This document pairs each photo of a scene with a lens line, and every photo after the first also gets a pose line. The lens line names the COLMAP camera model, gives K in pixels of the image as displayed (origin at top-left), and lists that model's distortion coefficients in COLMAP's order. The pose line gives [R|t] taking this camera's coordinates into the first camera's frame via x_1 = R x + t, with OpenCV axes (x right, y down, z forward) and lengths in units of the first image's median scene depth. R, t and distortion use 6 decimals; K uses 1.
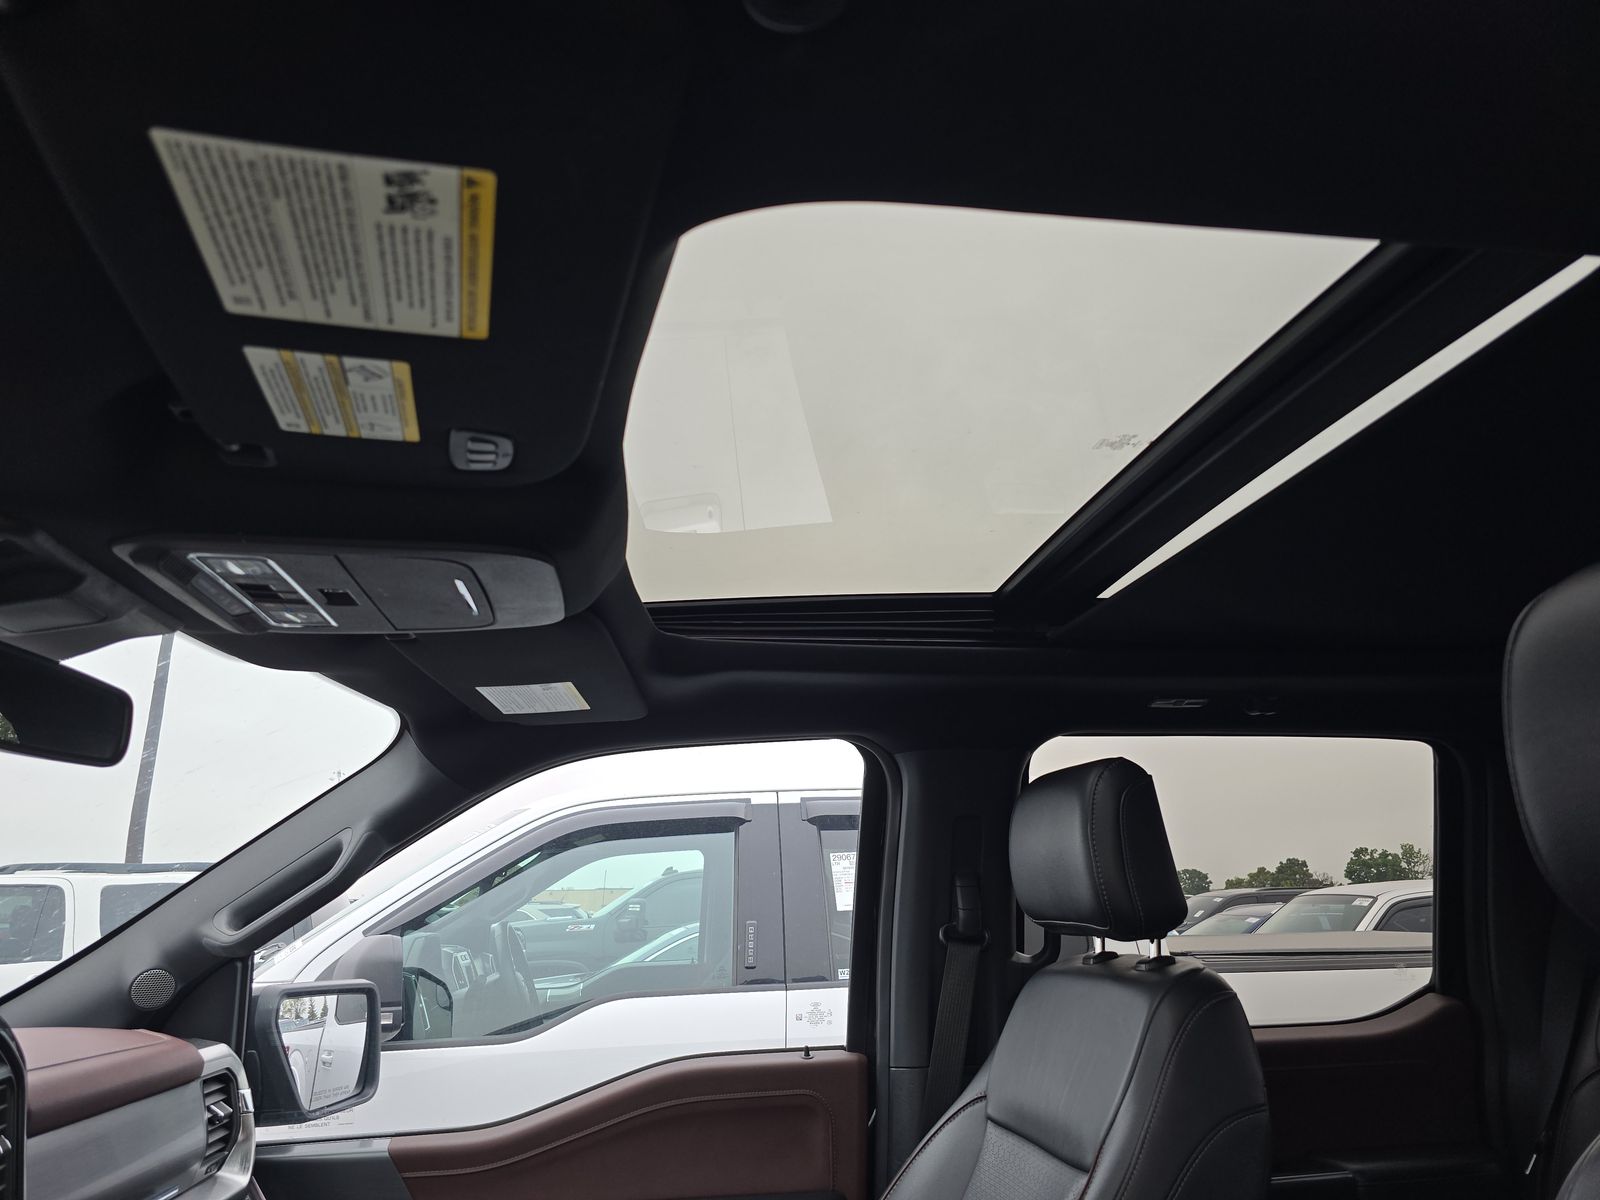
lens RADIAL K [[1063.0, 0, 800.0], [0, 1063.0, 600.0], [0, 0, 1]] dist [0.066844, -0.073474]
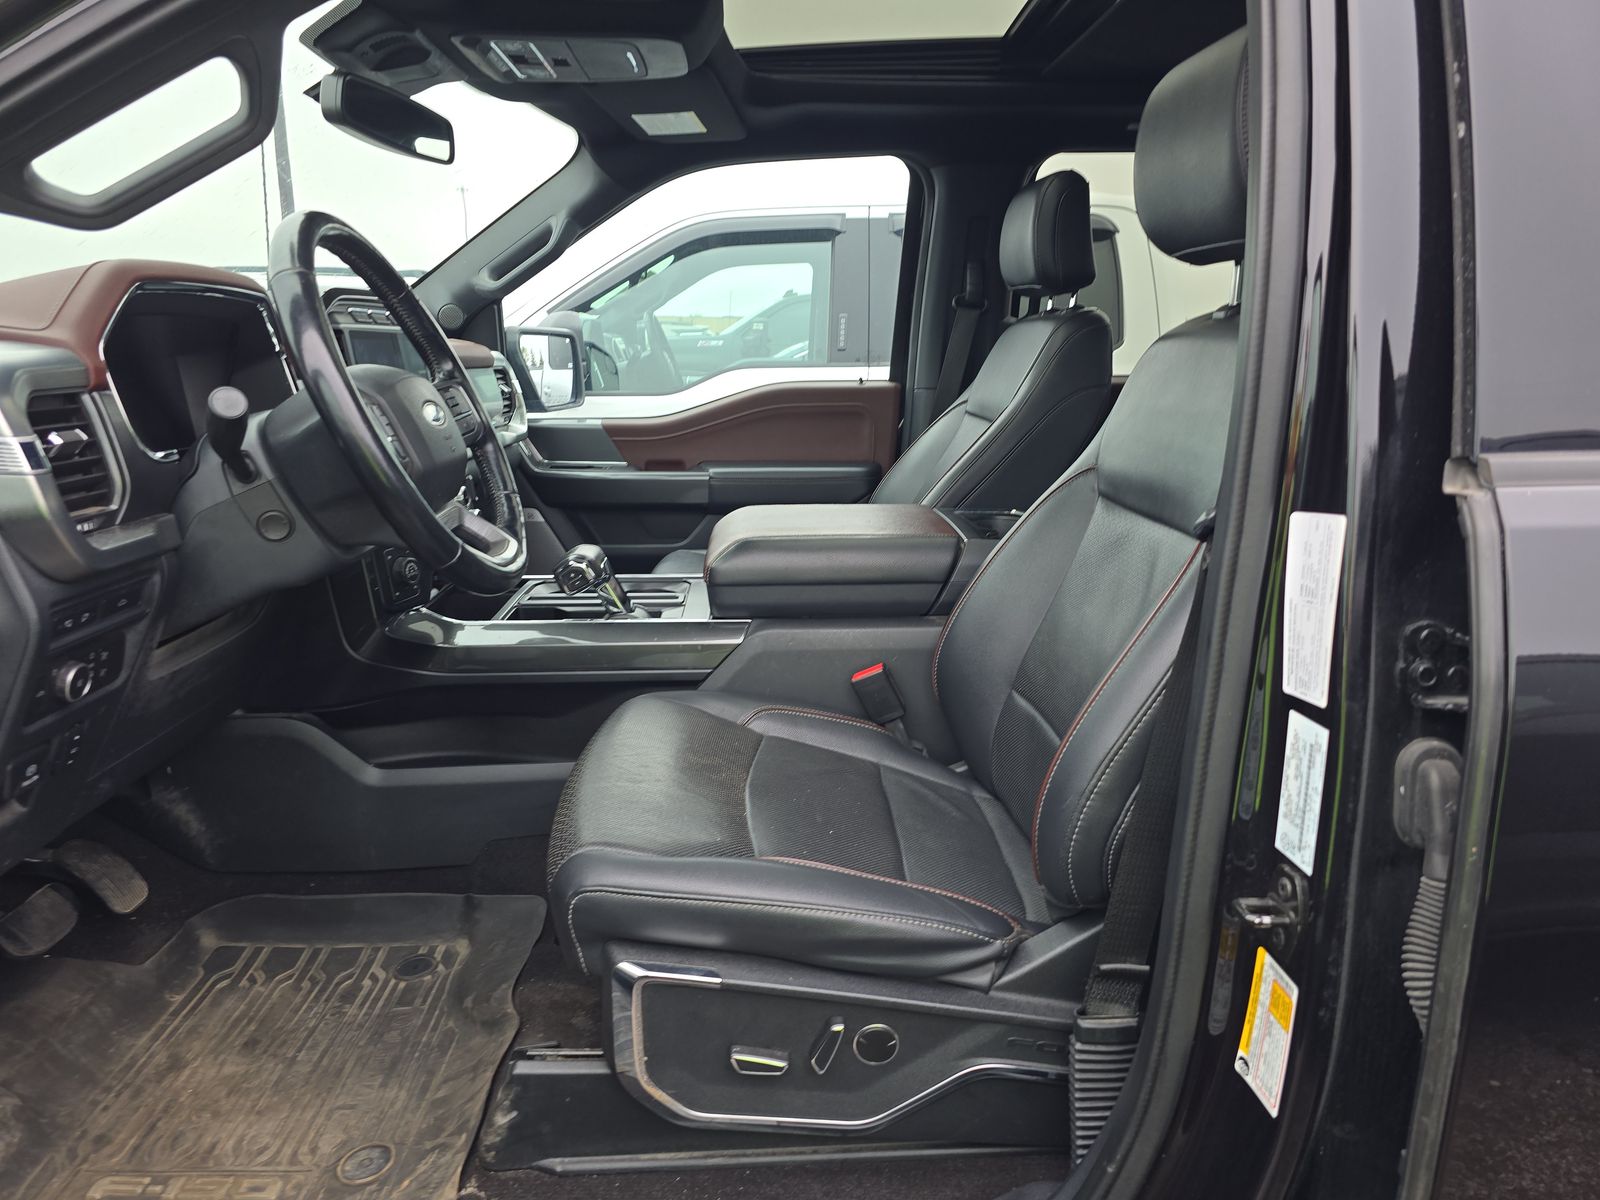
lens RADIAL K [[1063.0, 0, 800.0], [0, 1063.0, 600.0], [0, 0, 1]] dist [0.066844, -0.073474]
pose [[0.993415, 0.050313, -0.102935, 0.095651], [0.007456, 0.868130, 0.496282, -0.058725], [0.114331, -0.493781, 0.862038, -0.479132]]
